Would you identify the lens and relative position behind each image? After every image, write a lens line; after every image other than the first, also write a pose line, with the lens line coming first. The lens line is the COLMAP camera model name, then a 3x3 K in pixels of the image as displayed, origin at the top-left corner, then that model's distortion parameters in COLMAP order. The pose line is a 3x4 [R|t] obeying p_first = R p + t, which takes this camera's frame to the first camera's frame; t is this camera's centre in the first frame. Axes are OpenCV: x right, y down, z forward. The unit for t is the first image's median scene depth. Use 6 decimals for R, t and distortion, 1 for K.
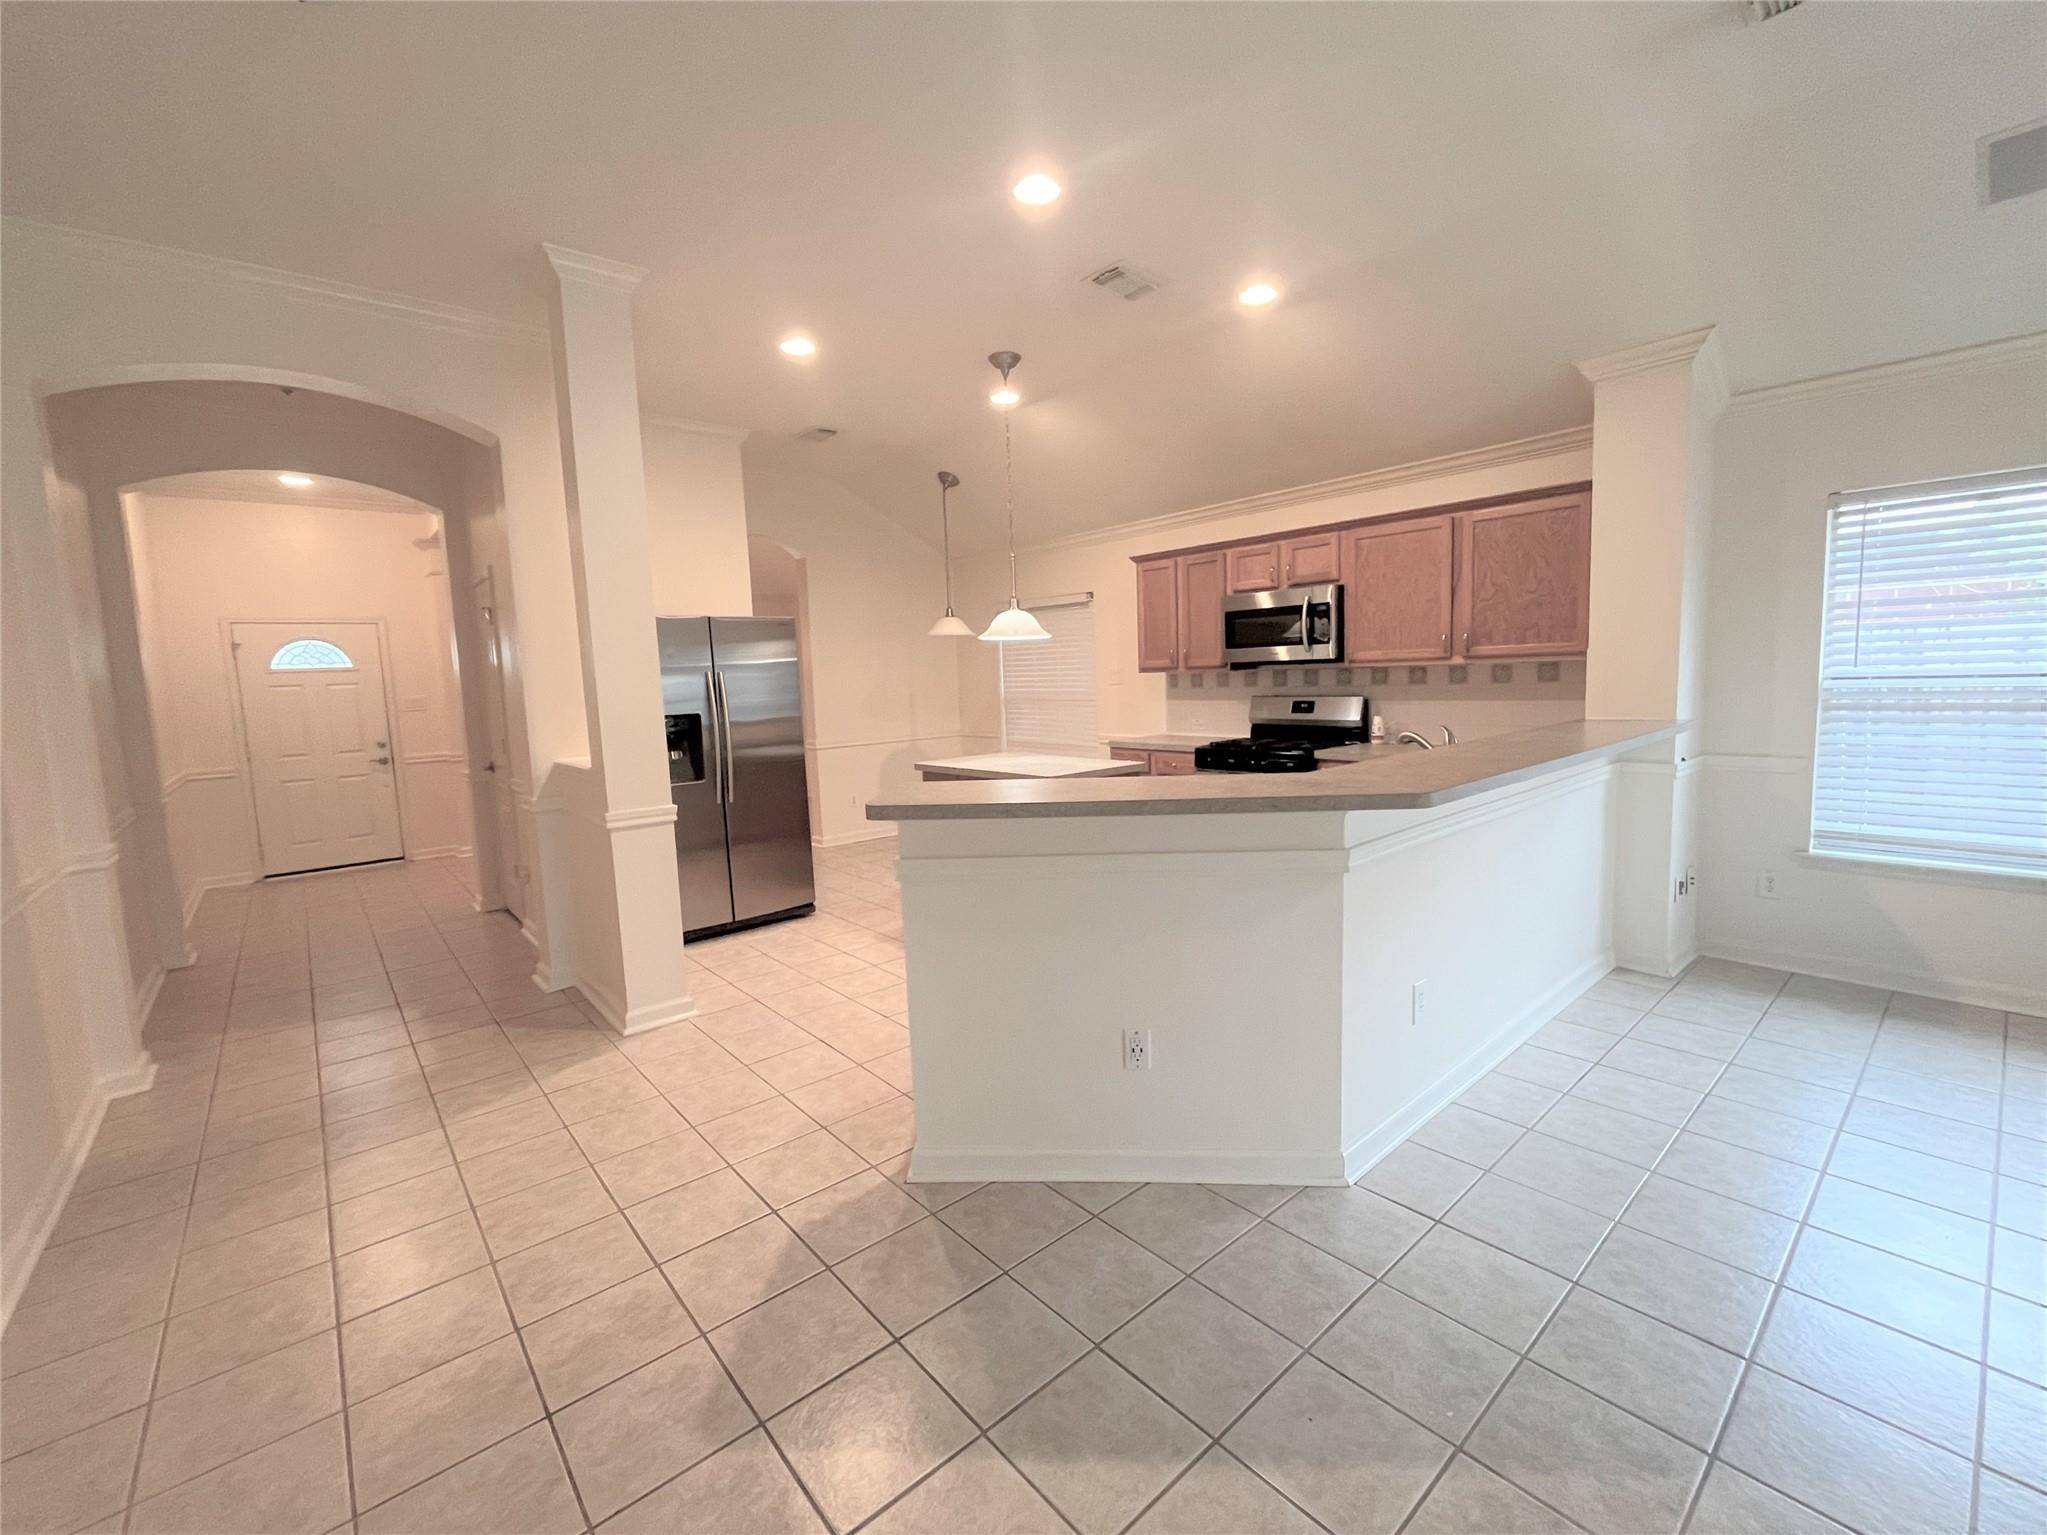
lens RADIAL K [[858.8, 0, 1020.7], [0, 858.8, 759.8], [0, 0, 1]] dist [-0.000910, -0.000161]
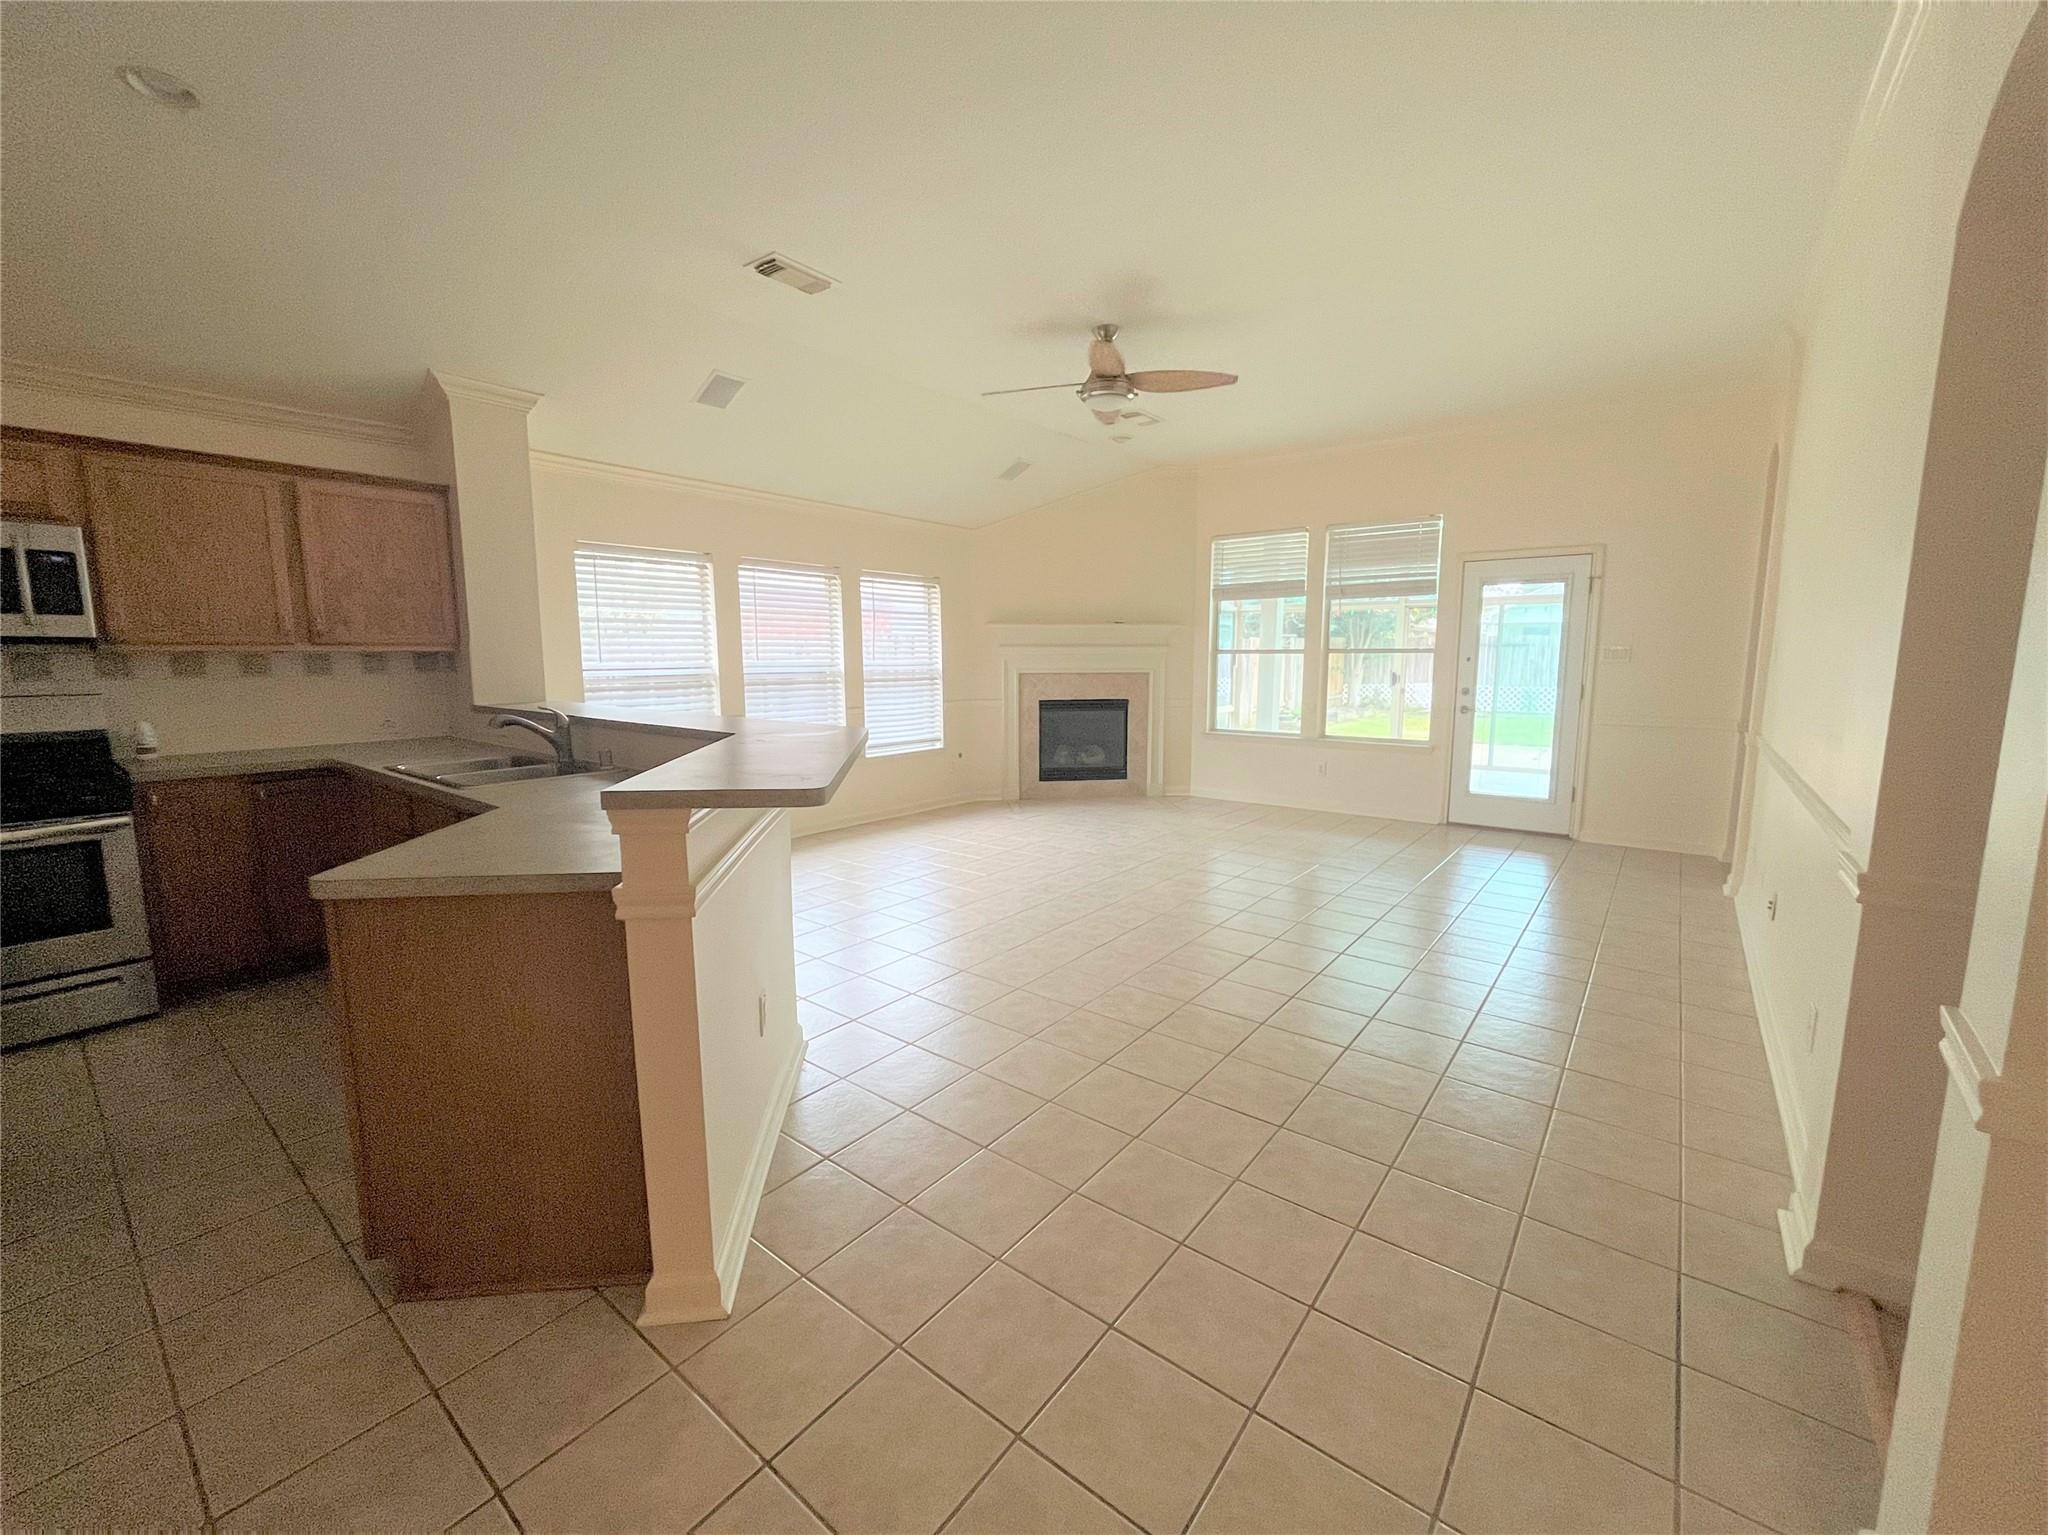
lens RADIAL K [[827.0, 0, 1020.9], [0, 827.0, 760.3], [0, 0, 1]] dist [-0.002685, -0.000321]
pose [[-0.192797, -0.089809, 0.977120, -0.431820], [0.107543, 0.987870, 0.112016, -0.016883], [-0.975328, 0.126678, -0.180800, 0.427127]]
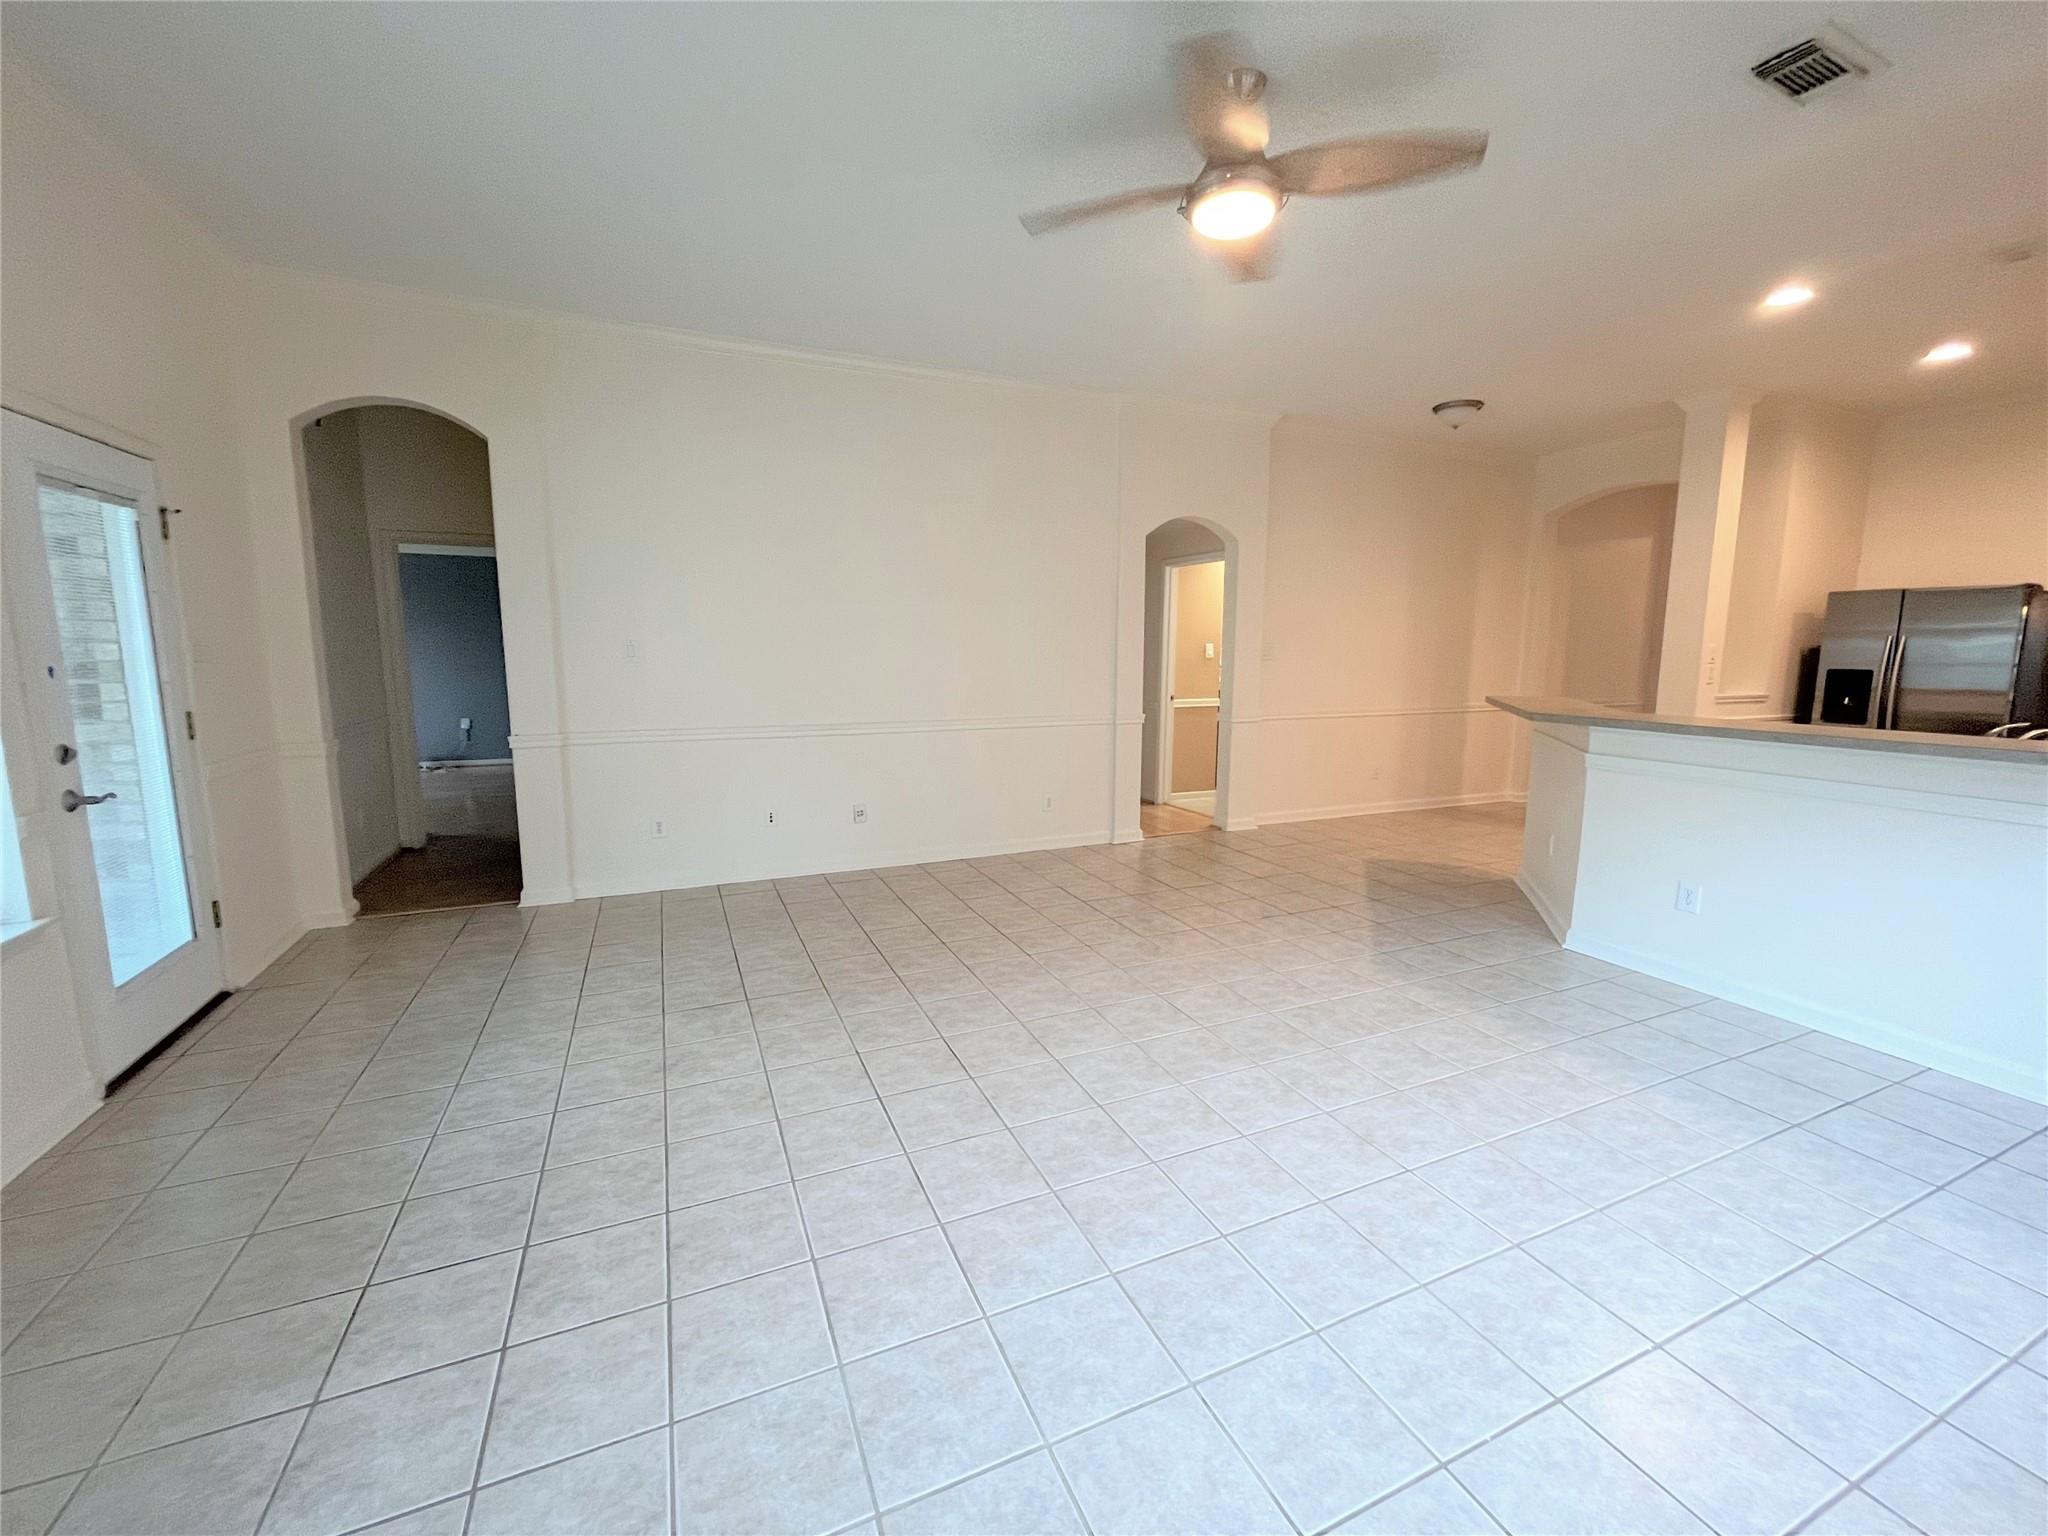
lens RADIAL K [[824.9, 0, 1023.8], [0, 824.9, 761.7], [0, 0, 1]] dist [-0.003611, -0.000496]
pose [[-0.289439, 0.169347, -0.942097, 1.095583], [-0.089261, 0.975161, 0.202714, -0.054386], [0.953025, 0.142766, -0.267134, 0.175704]]
